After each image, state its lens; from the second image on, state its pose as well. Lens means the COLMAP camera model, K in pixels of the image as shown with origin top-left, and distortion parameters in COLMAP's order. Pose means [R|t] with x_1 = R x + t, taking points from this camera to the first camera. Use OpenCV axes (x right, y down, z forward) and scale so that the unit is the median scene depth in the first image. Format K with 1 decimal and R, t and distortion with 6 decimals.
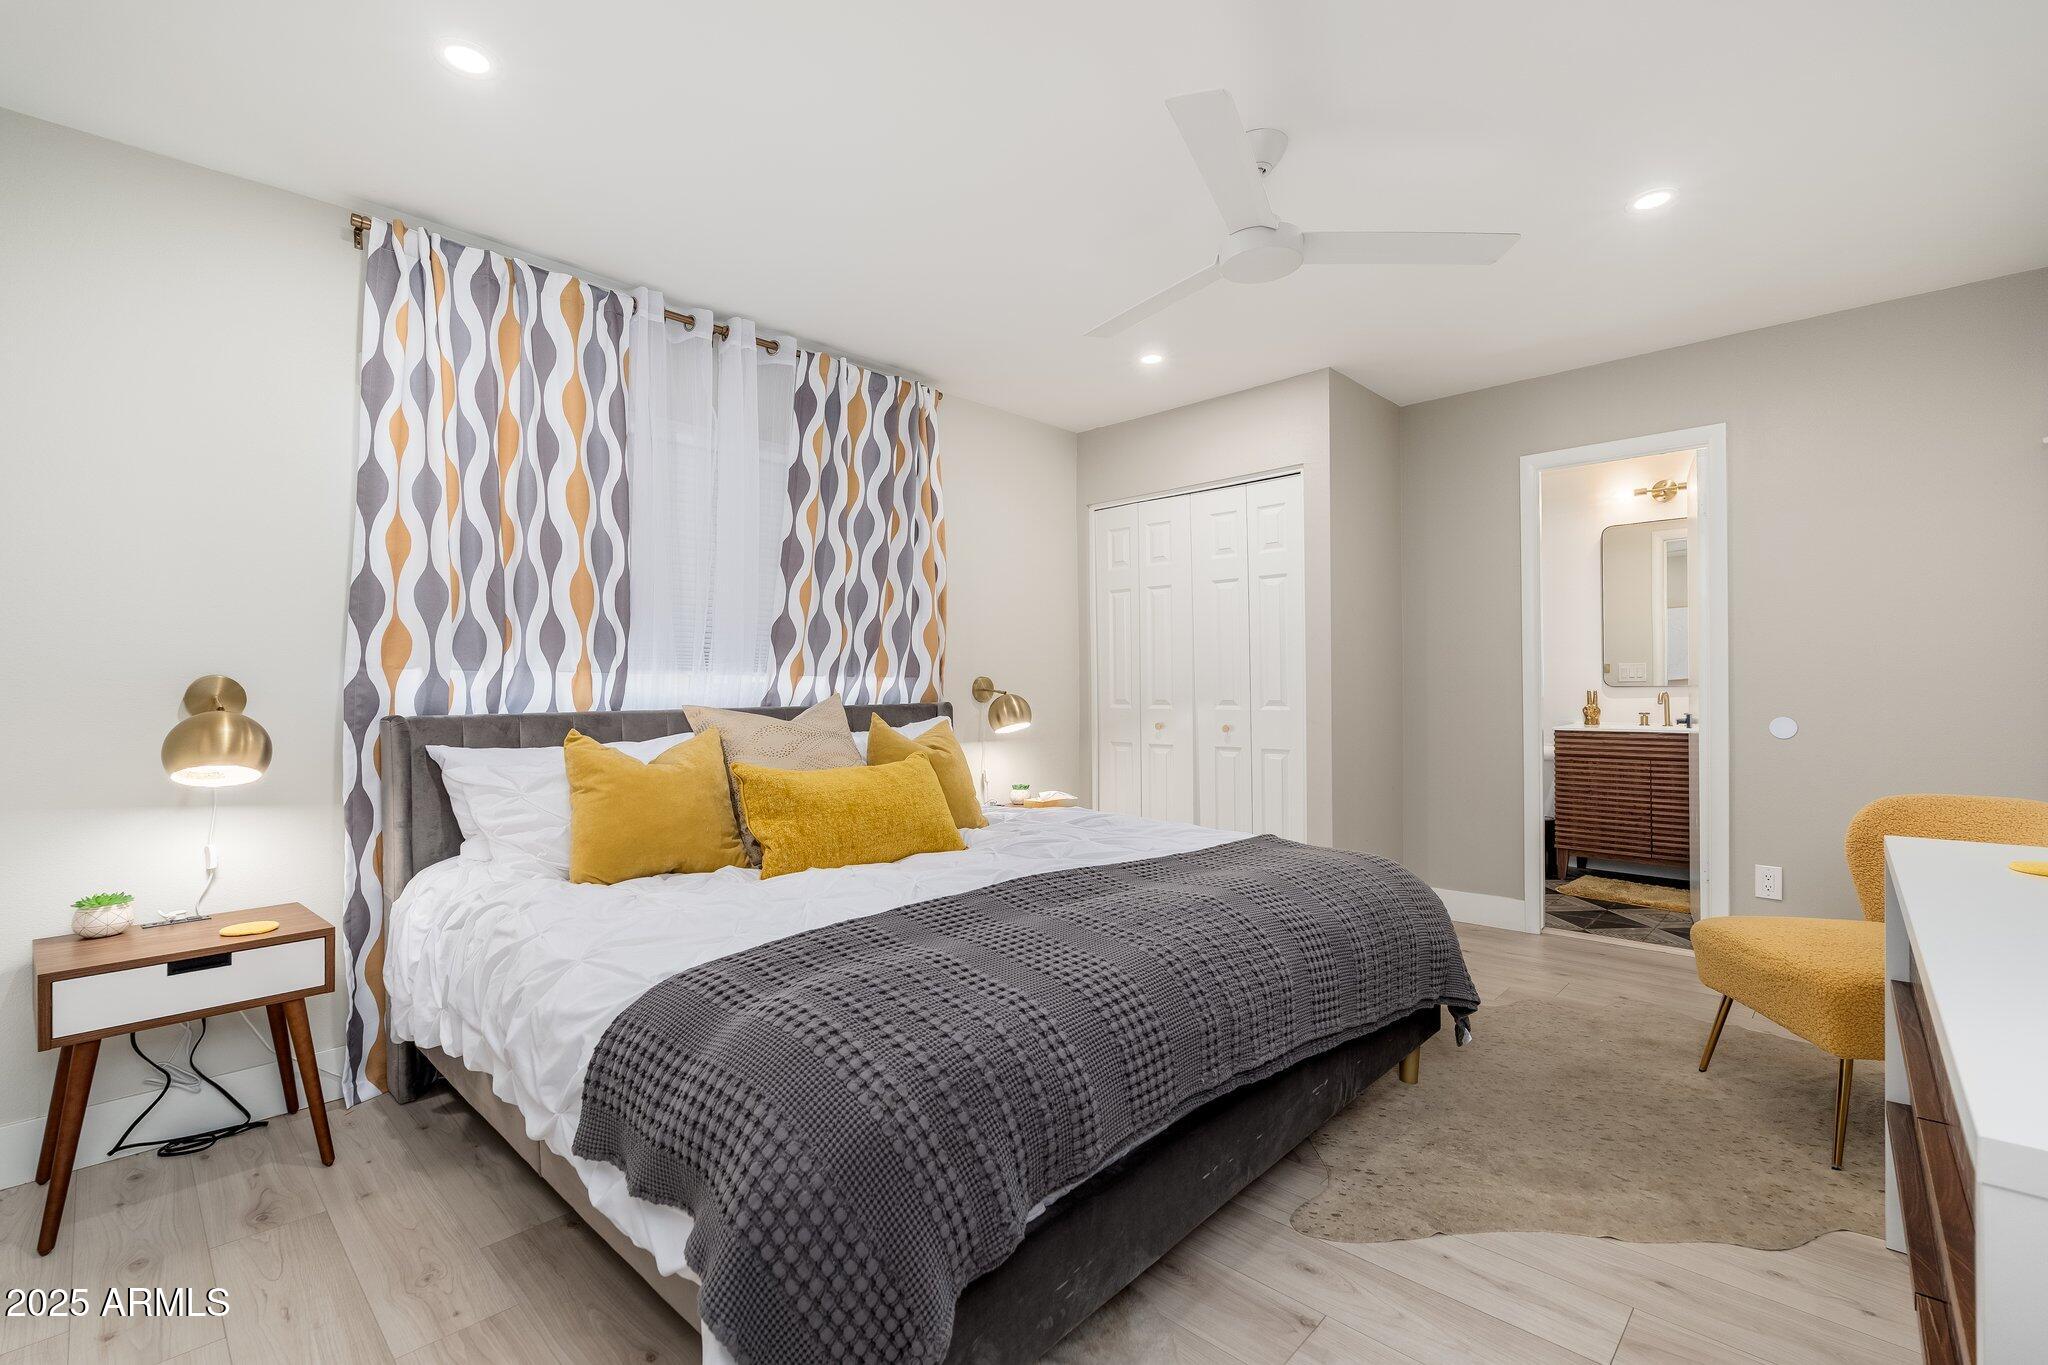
lens RADIAL K [[897.7, 0, 1020.8], [0, 897.7, 685.0], [0, 0, 1]] dist [-0.000441, 0.000137]
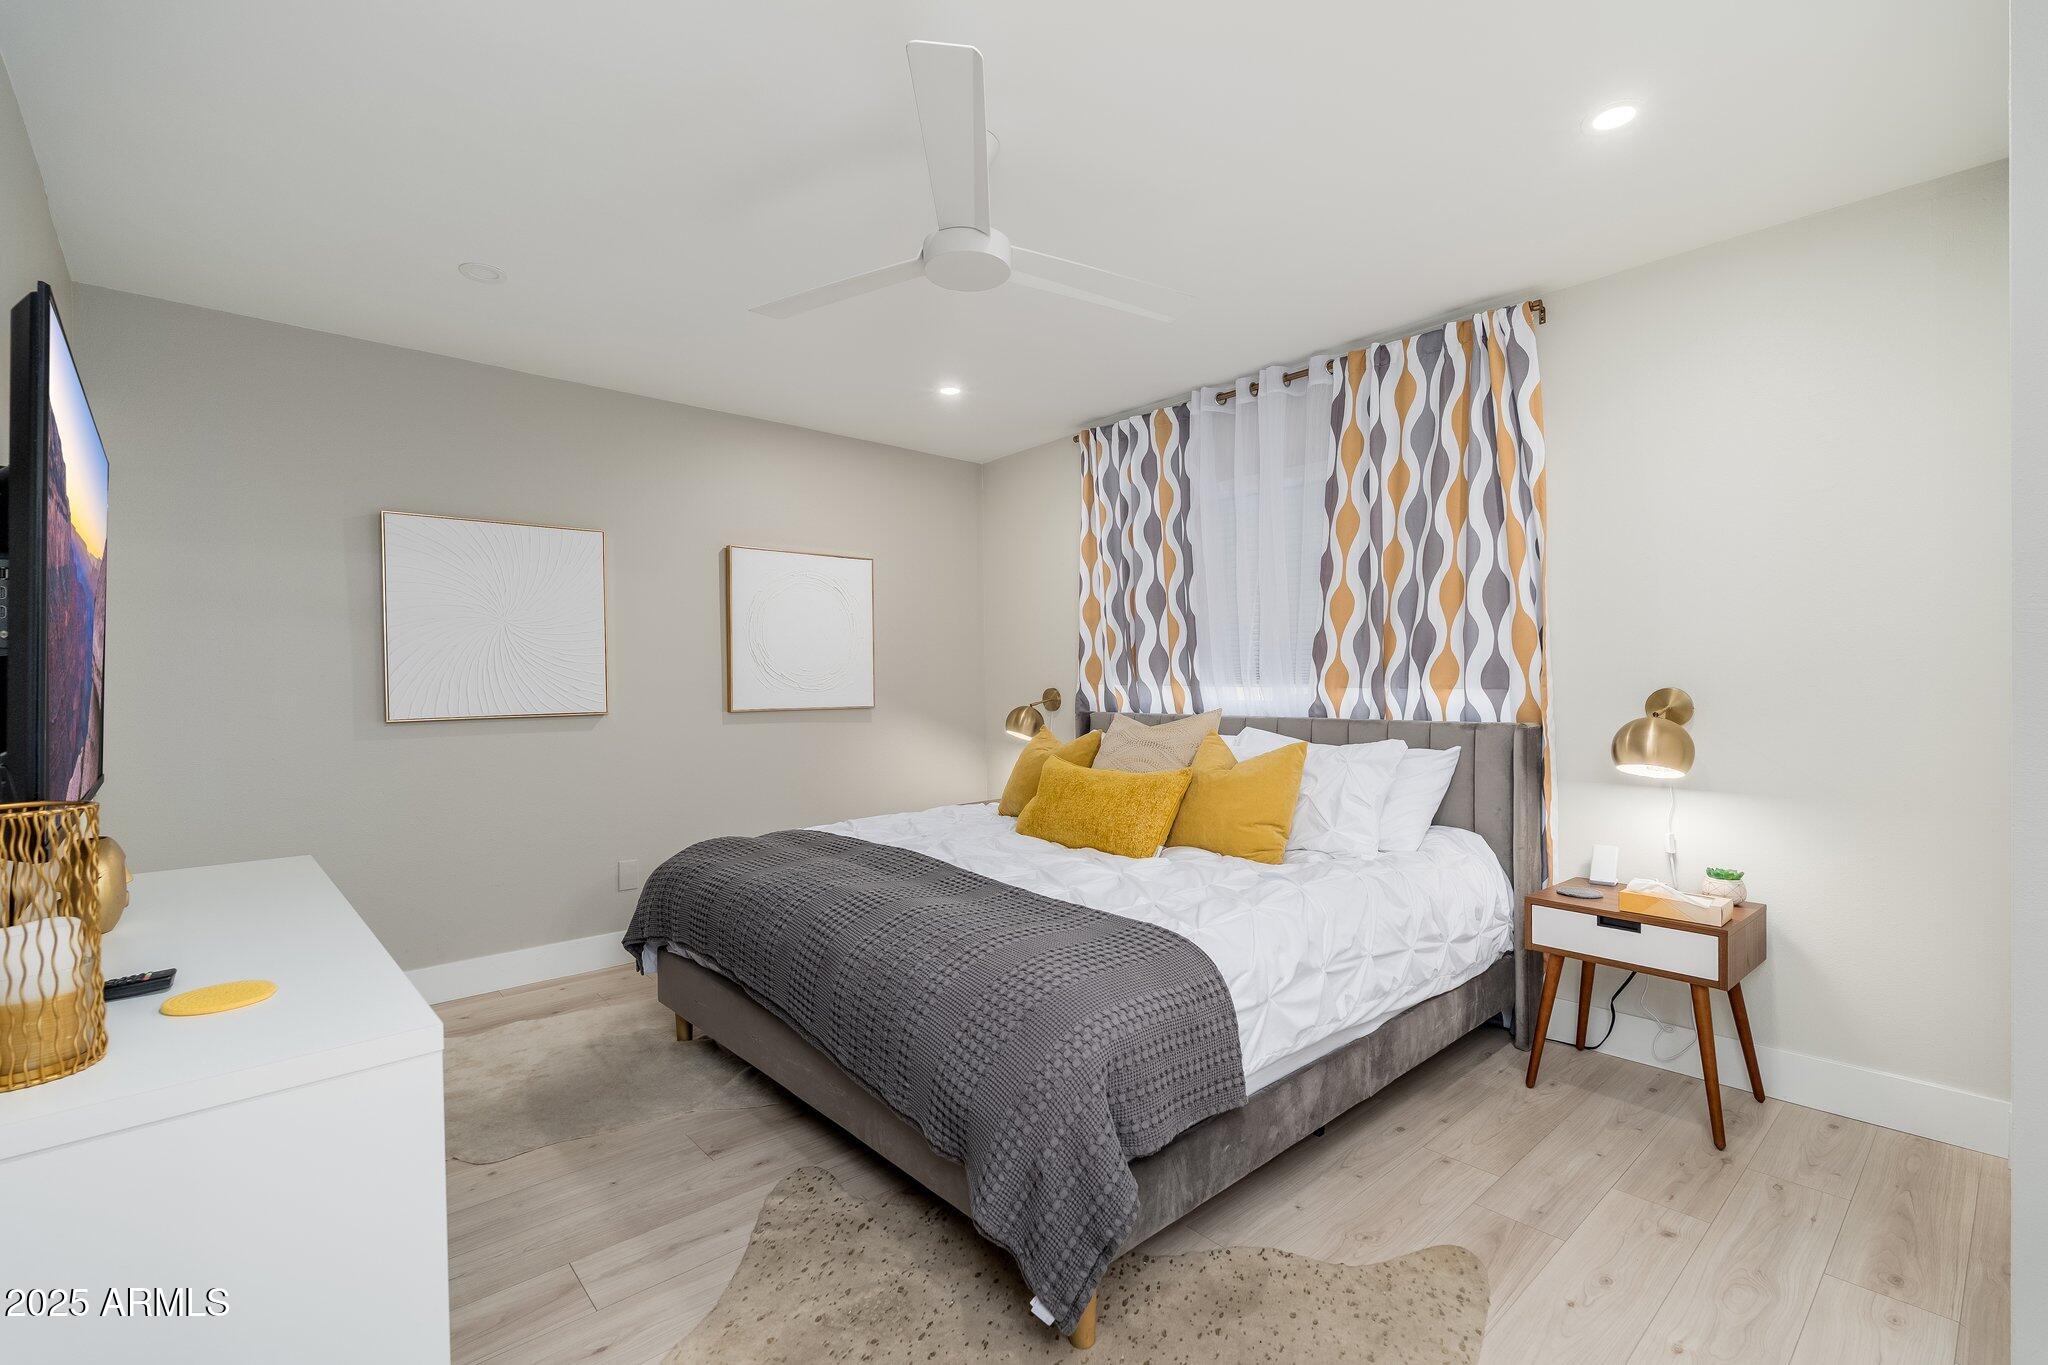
lens RADIAL K [[914.6, 0, 1024.0], [0, 914.6, 682.5], [0, 0, 1]] dist [-0.073703, 0.000089]
pose [[-0.098612, -0.005101, -0.995113, 0.780741], [-0.001660, 0.999986, -0.004962, -0.010620], [0.995125, 0.001162, -0.098619, 0.761970]]
